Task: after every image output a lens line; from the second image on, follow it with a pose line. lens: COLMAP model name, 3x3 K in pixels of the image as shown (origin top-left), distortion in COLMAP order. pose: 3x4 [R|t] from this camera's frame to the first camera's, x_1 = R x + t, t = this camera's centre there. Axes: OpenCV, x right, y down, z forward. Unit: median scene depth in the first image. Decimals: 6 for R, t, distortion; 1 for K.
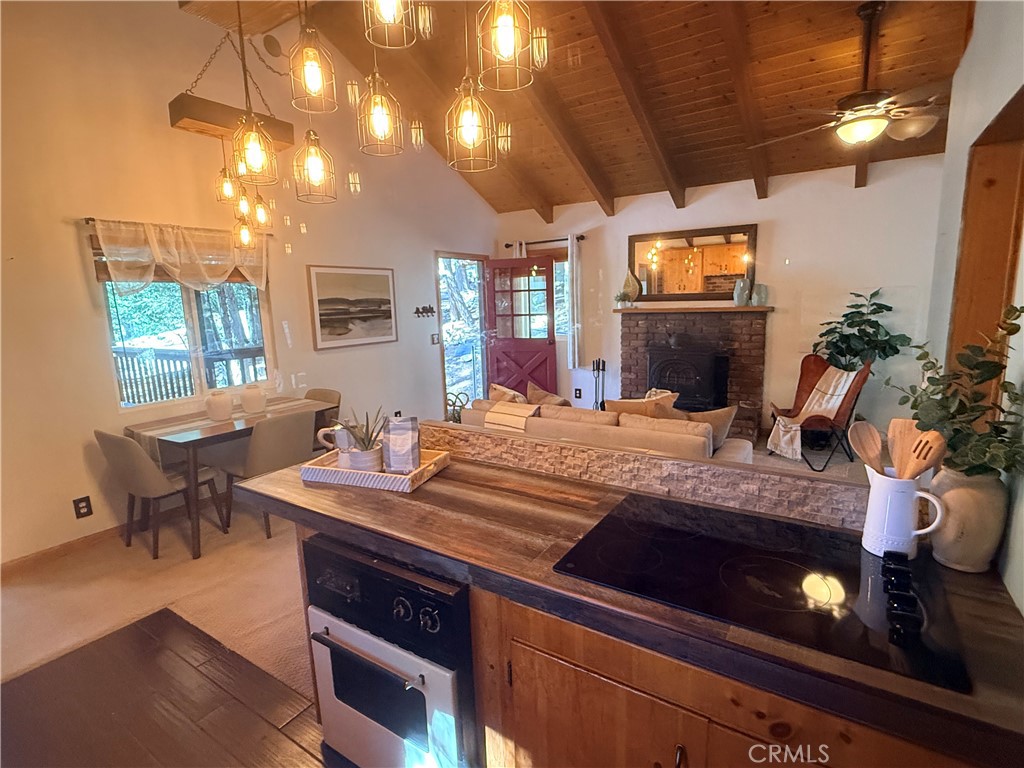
lens RADIAL K [[510.8, 0, 514.6], [0, 510.8, 384.3], [0, 0, 1]] dist [0.003547, -0.002285]
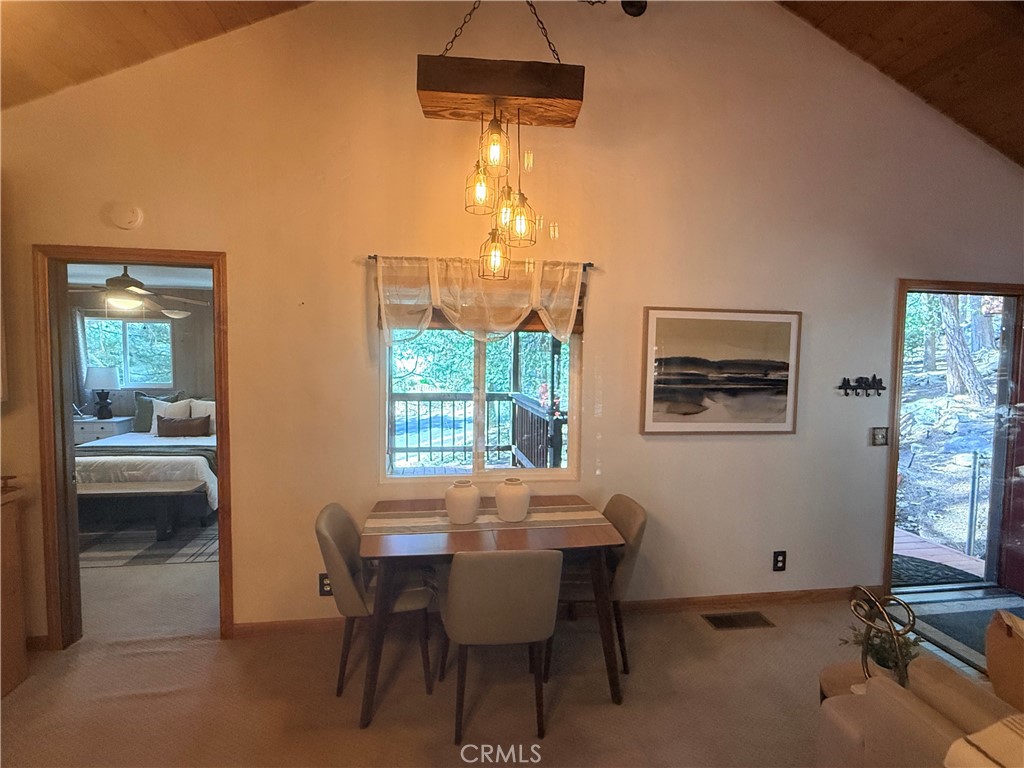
lens RADIAL K [[510.8, 0, 515.7], [0, 510.8, 382.8], [0, 0, 1]] dist [0.003547, -0.002285]
pose [[0.661362, 0.076746, -0.746130, -0.008418], [-0.158212, 0.986644, -0.038752, -0.075146], [0.733191, 0.143676, 0.664671, 0.404487]]
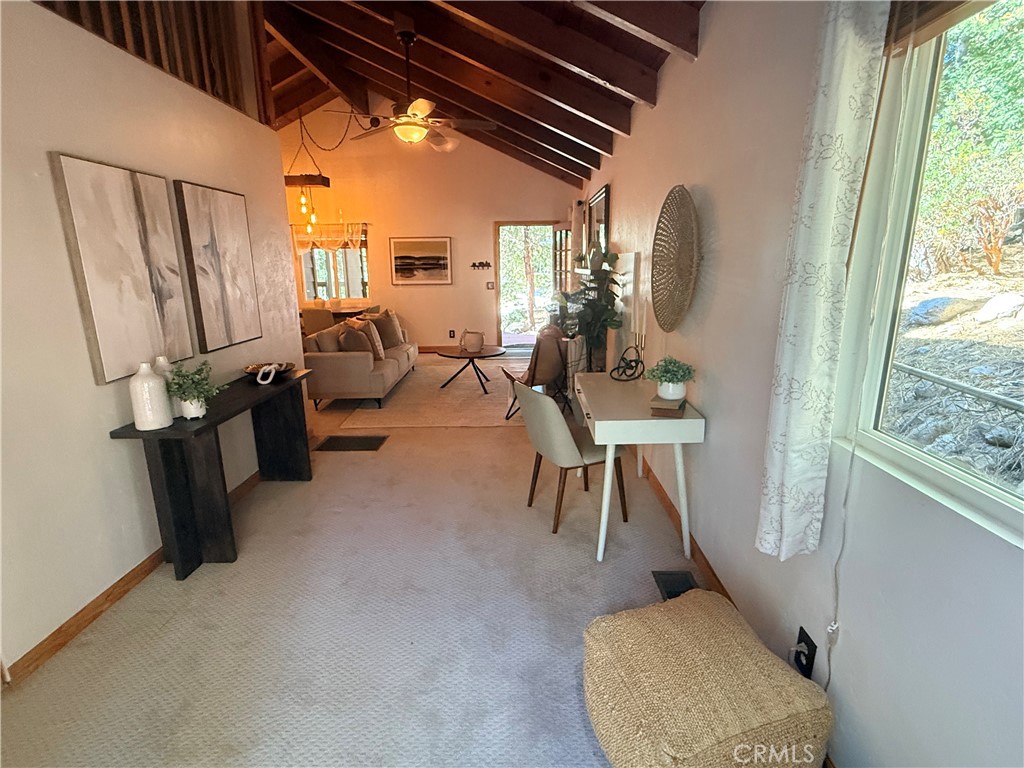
lens RADIAL K [[510.8, 0, 513.8], [0, 510.8, 380.7], [0, 0, 1]] dist [0.003547, -0.002285]
pose [[0.530033, 0.213376, -0.820692, 1.324511], [-0.142899, 0.976458, 0.161586, -0.084194], [0.835850, 0.031630, 0.548046, 0.351149]]
